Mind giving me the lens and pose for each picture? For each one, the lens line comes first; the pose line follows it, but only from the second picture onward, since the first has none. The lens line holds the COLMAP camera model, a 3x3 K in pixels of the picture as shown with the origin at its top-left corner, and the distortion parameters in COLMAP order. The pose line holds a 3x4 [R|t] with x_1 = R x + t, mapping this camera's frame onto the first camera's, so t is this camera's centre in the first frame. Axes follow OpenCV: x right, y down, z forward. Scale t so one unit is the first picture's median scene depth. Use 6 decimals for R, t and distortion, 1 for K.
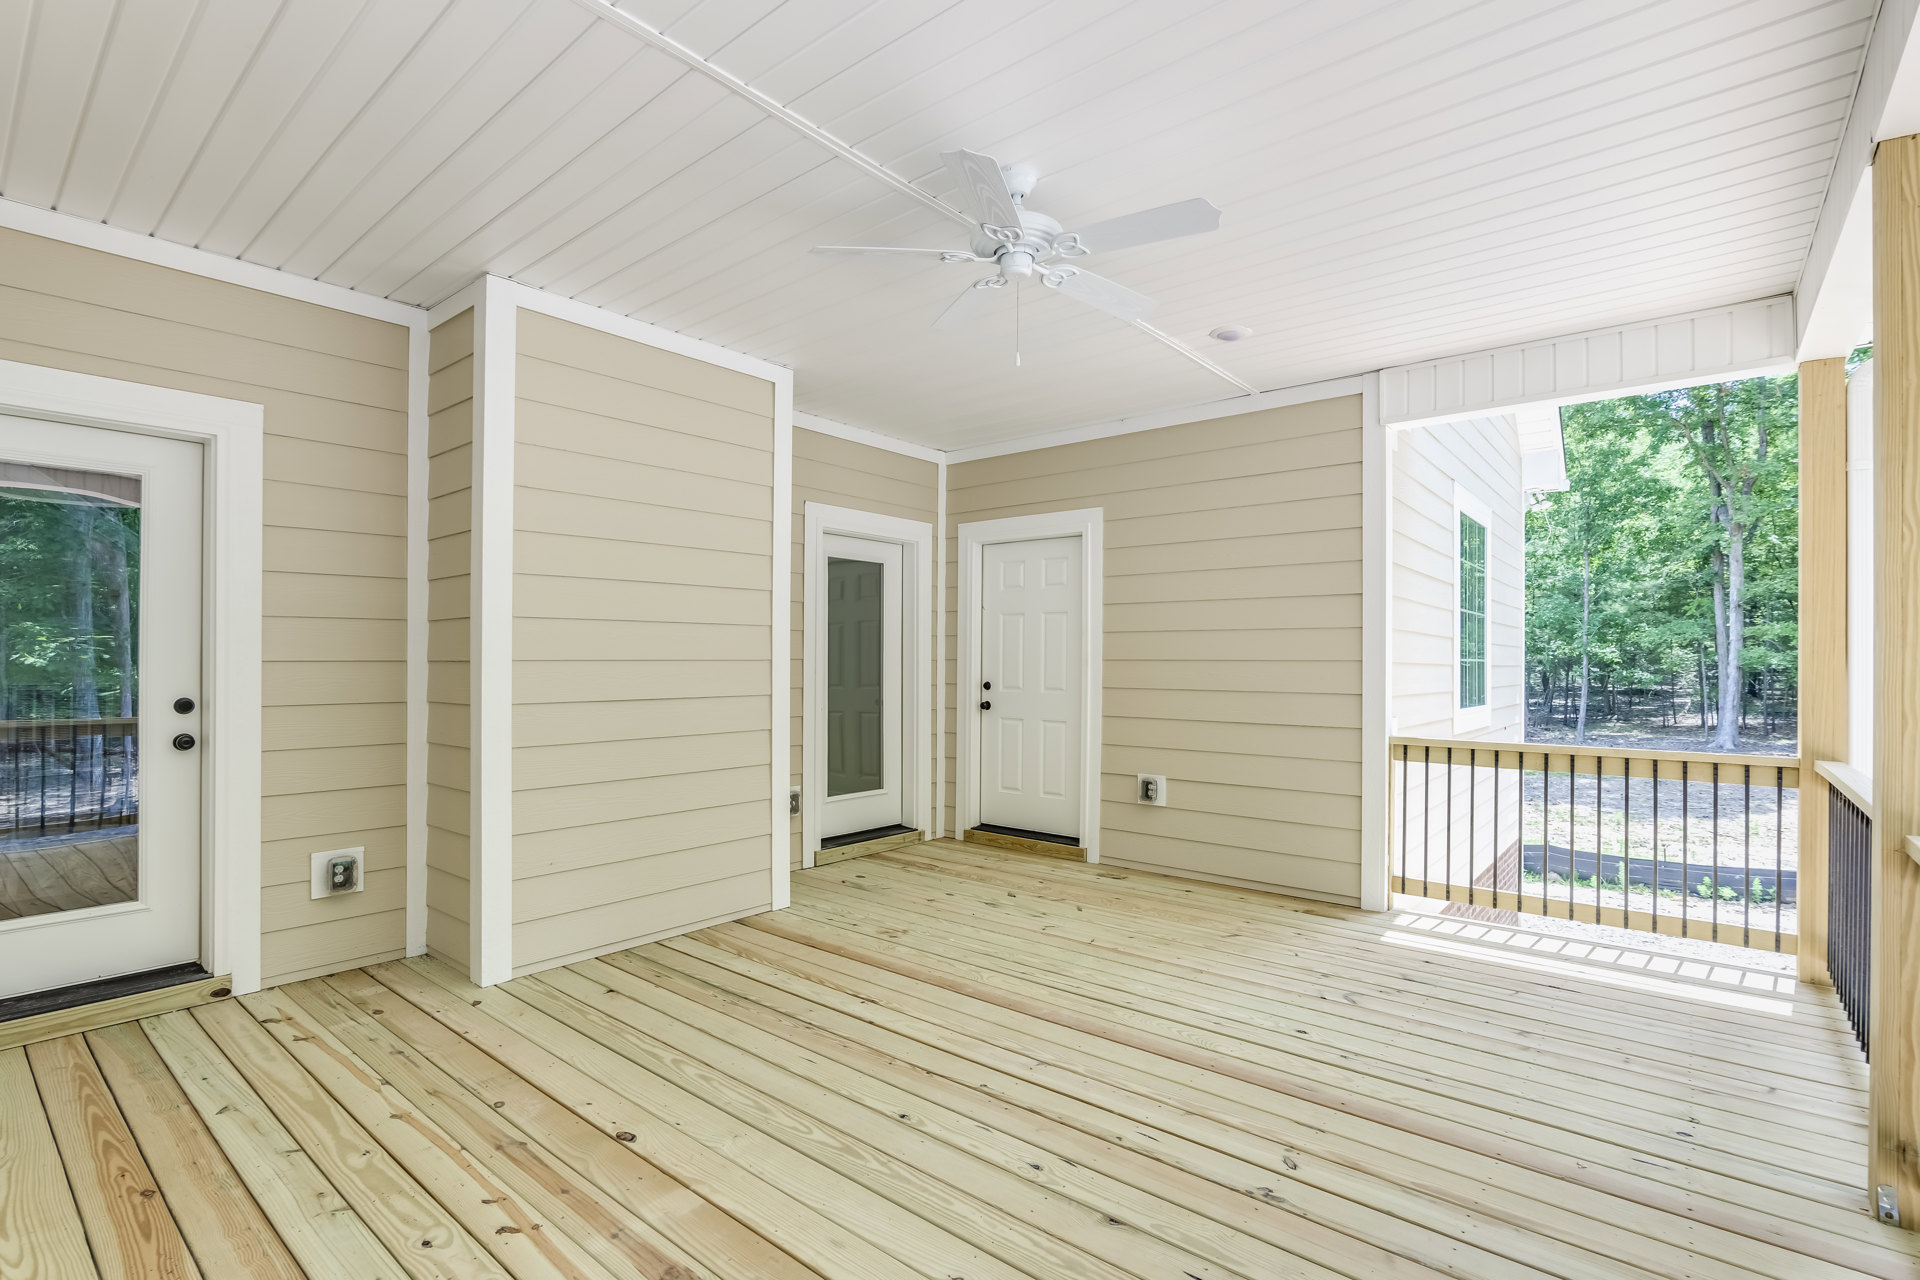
lens RADIAL K [[902.2, 0, 956.8], [0, 902.2, 658.0], [0, 0, 1]] dist [0.005213, 0.002229]
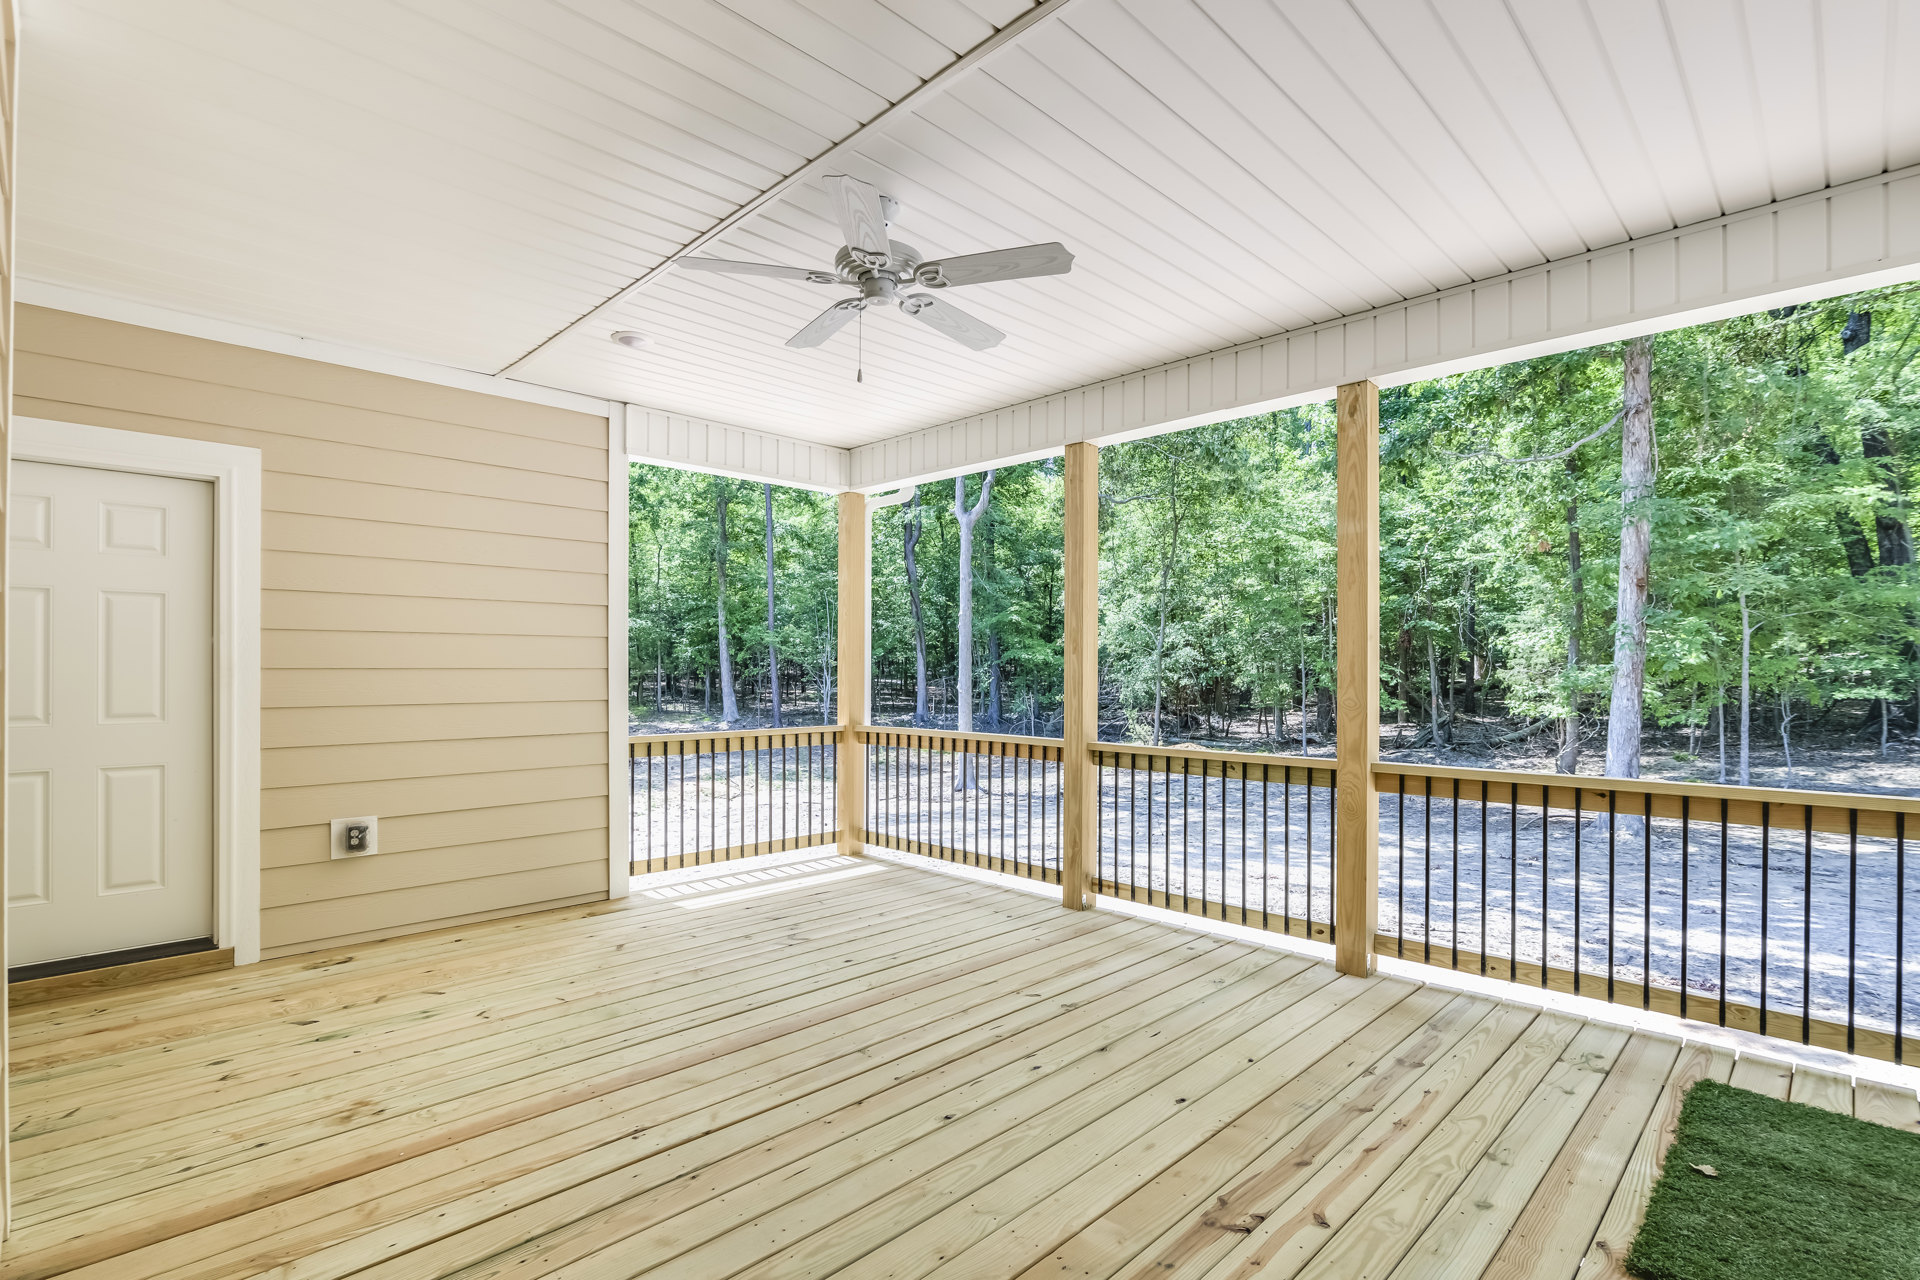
lens RADIAL K [[902.2, 0, 941.3], [0, 902.2, 673.8], [0, 0, 1]] dist [0.005213, 0.002229]
pose [[0.094699, -0.001146, 0.995505, -0.645723], [-0.010220, 0.999946, 0.002124, -0.001067], [-0.995454, -0.010375, 0.094682, 0.543397]]
